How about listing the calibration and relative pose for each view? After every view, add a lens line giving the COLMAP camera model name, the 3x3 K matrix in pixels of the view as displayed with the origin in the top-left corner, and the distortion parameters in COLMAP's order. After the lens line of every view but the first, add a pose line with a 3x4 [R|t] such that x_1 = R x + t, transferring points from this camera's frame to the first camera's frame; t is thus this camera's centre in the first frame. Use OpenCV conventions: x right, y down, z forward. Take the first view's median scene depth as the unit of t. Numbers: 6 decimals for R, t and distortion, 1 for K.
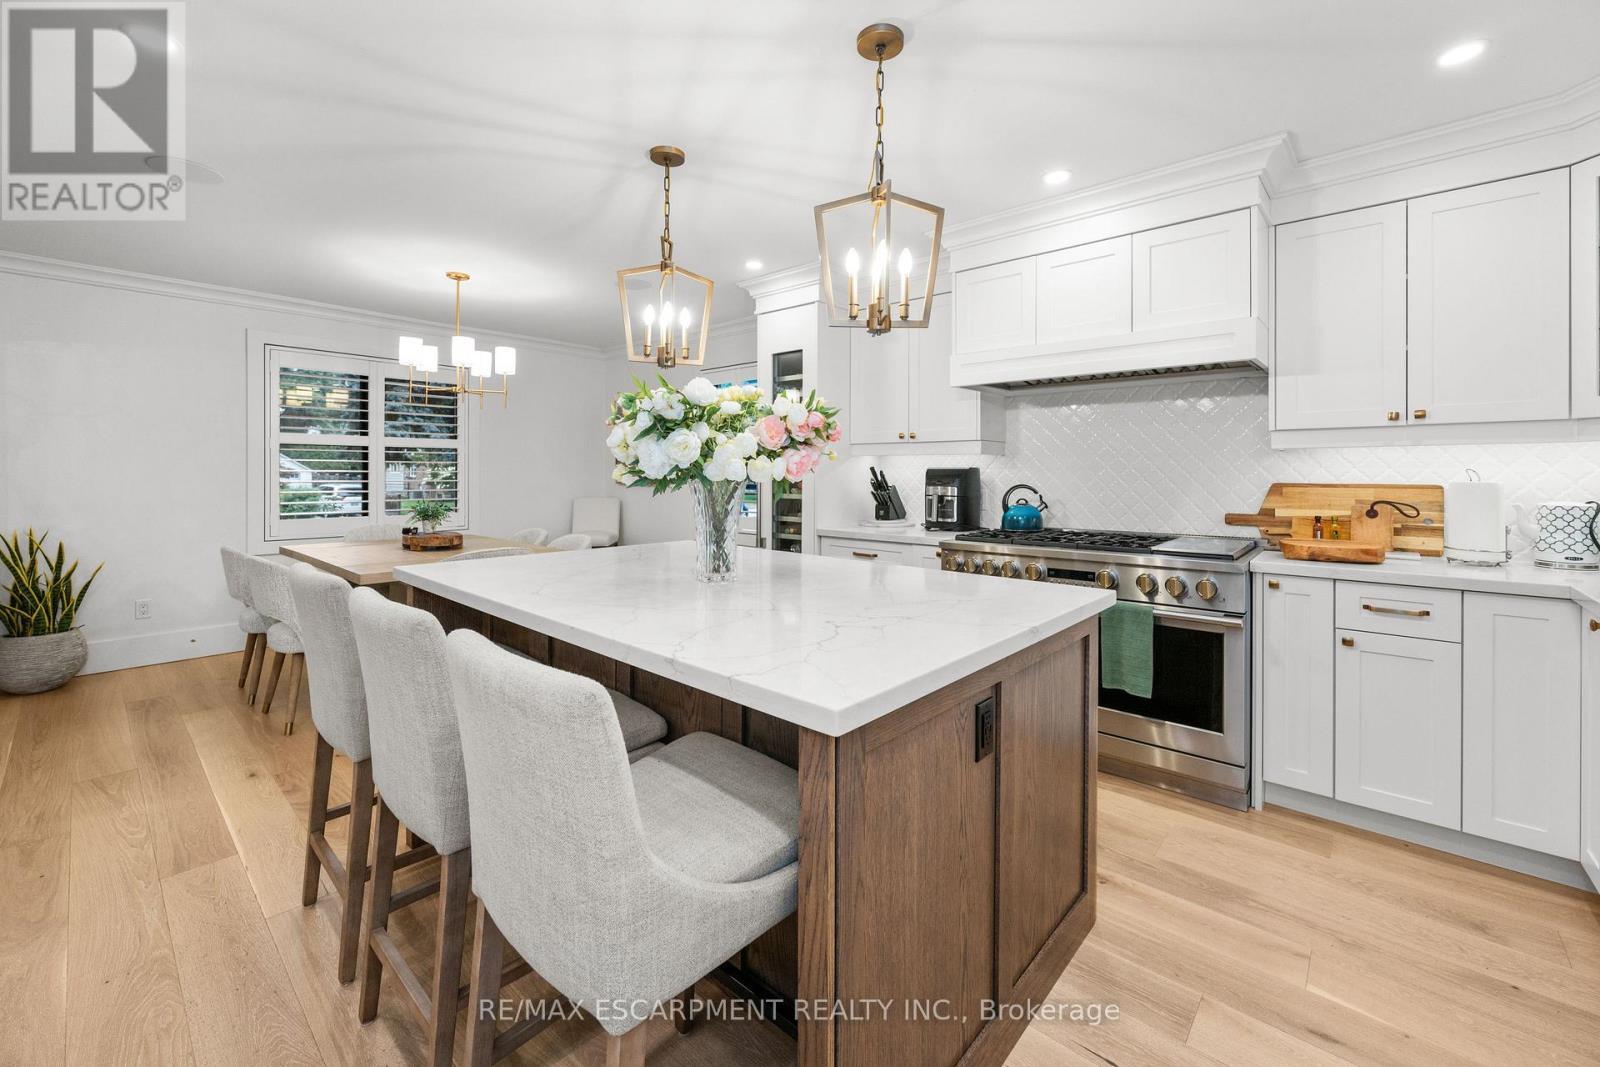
lens RADIAL K [[644.2, 0, 797.2], [0, 644.2, 477.5], [0, 0, 1]] dist [-0.010379, 0.000165]
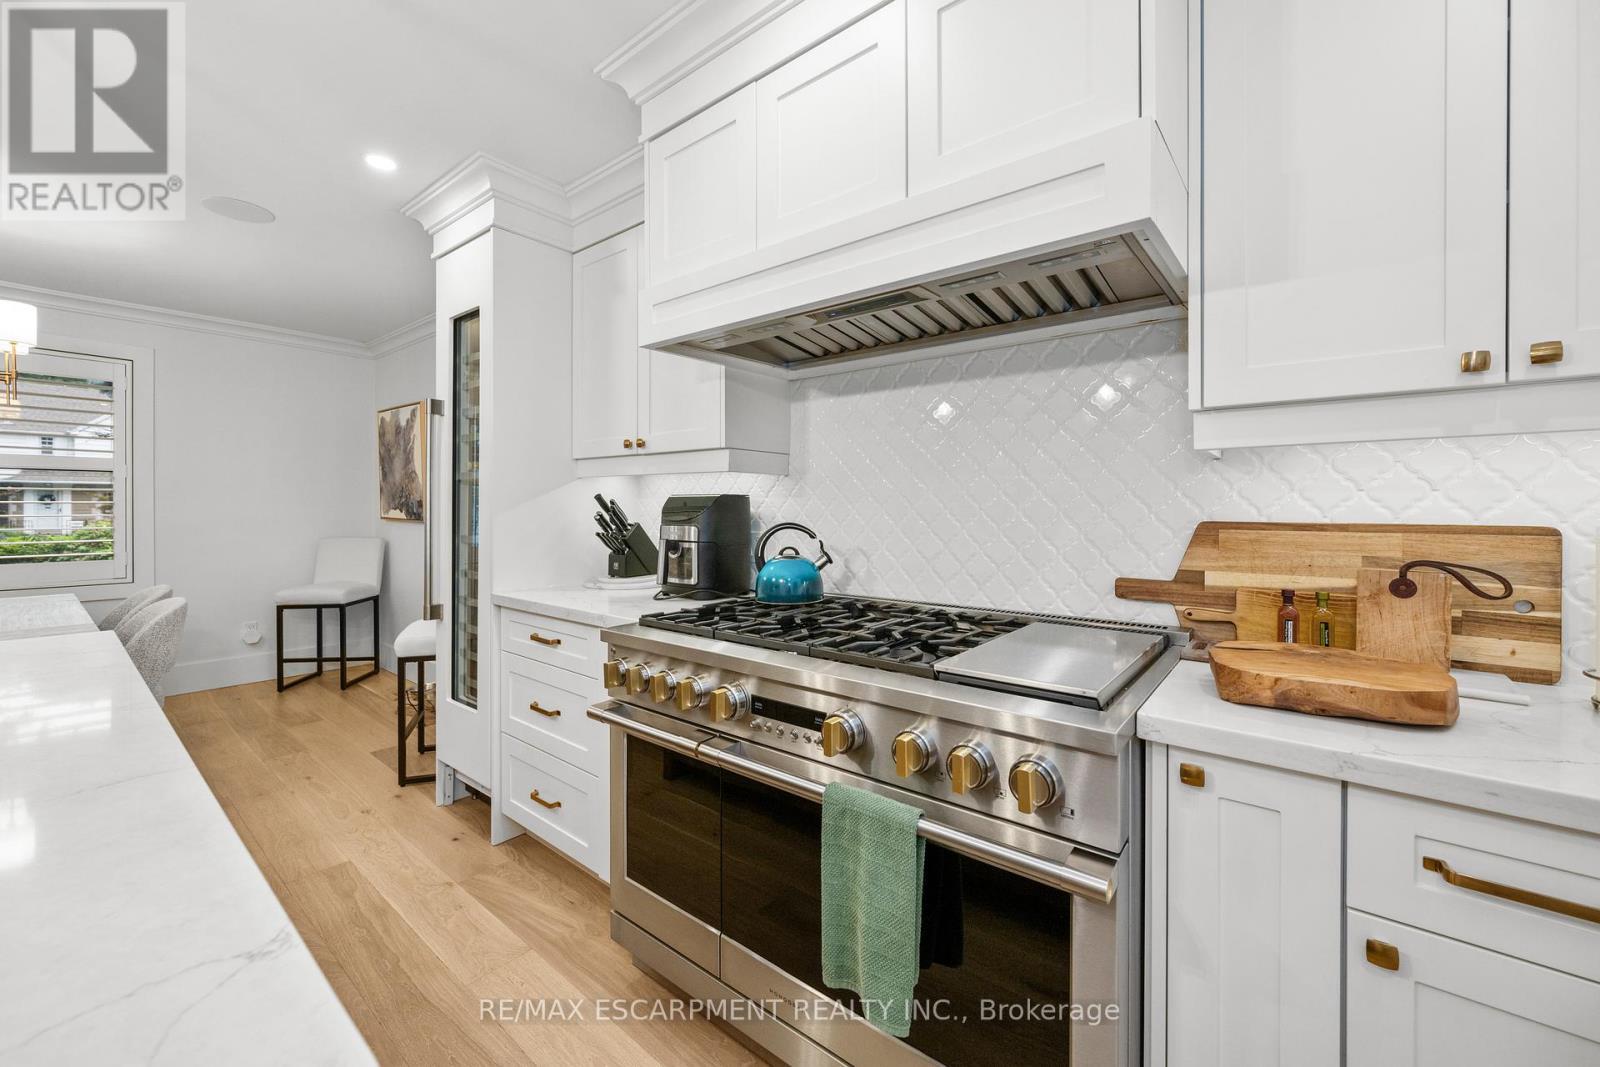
lens RADIAL K [[632.4, 0, 801.1], [0, 632.4, 510.4], [0, 0, 1]] dist [-0.001303, 0.000022]
pose [[0.998606, 0.001752, 0.052762, 0.441605], [-0.001577, 0.999993, -0.003353, 0.002200], [-0.052767, 0.003265, 0.998602, 0.569131]]
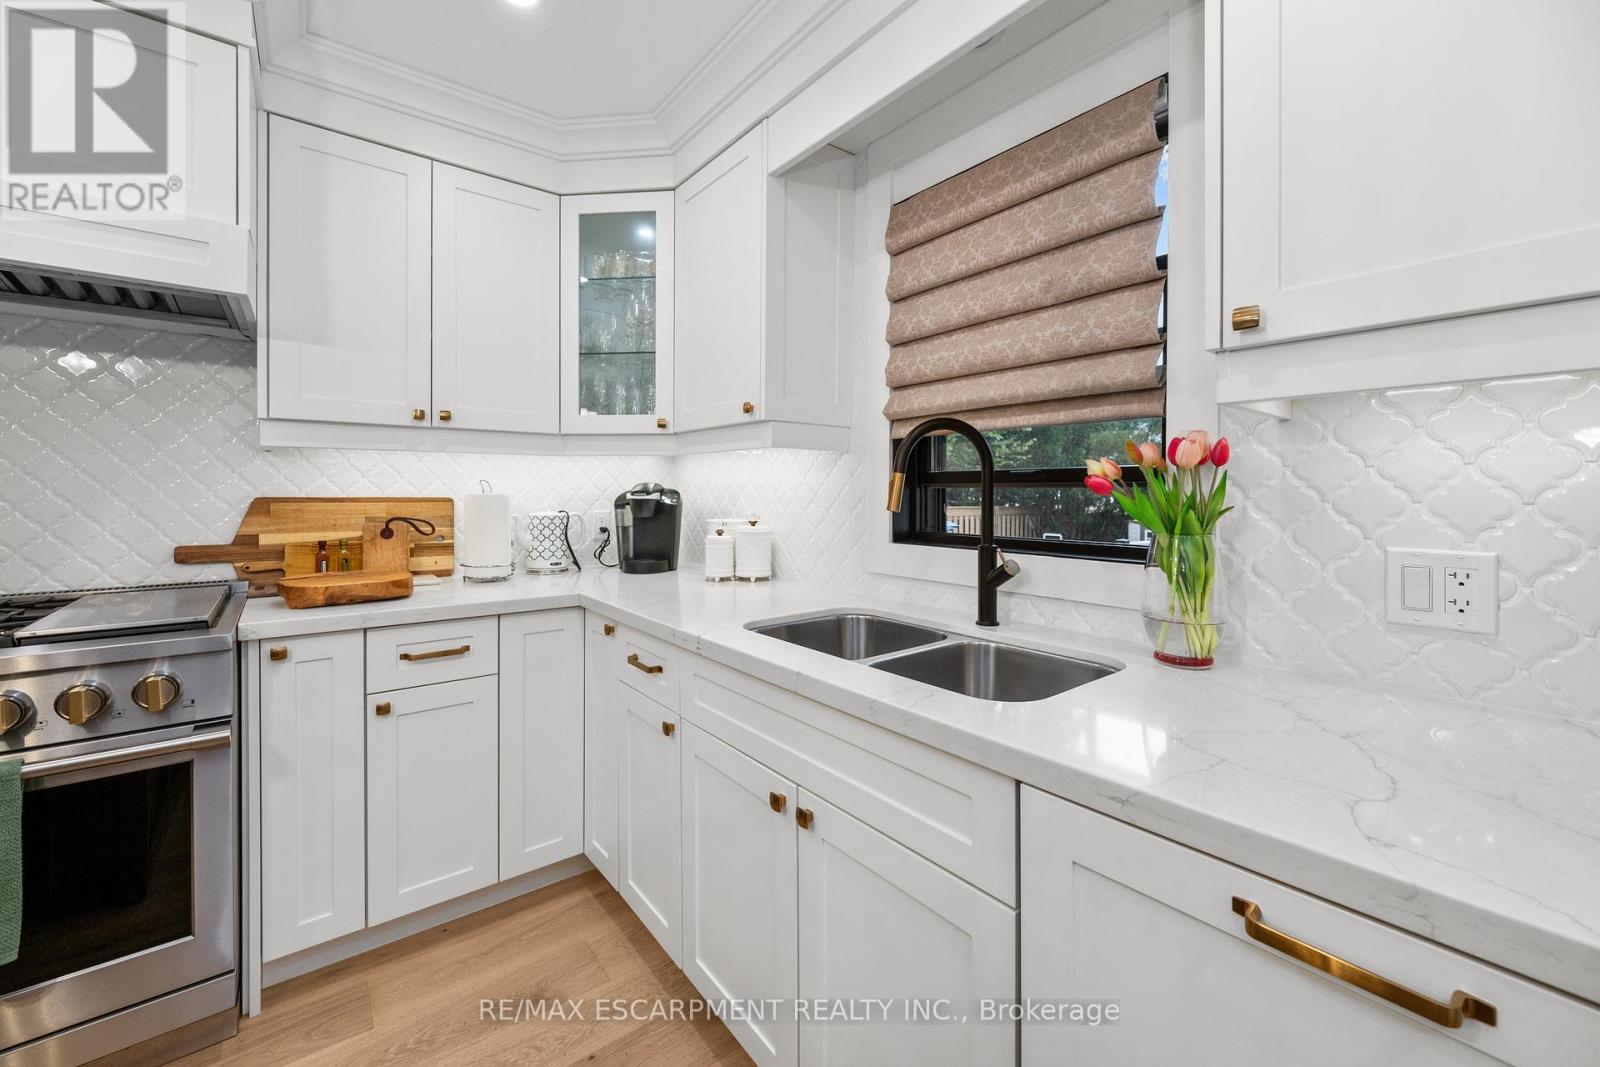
lens RADIAL K [[641.5, 0, 799.0], [0, 641.5, 494.8], [0, 0, 1]] dist [-0.001997, 0.000091]
pose [[0.168820, -0.004764, 0.985635, 0.183006], [0.002656, 0.999987, 0.004379, 0.005108], [-0.985643, 0.001879, 0.168831, 0.346202]]
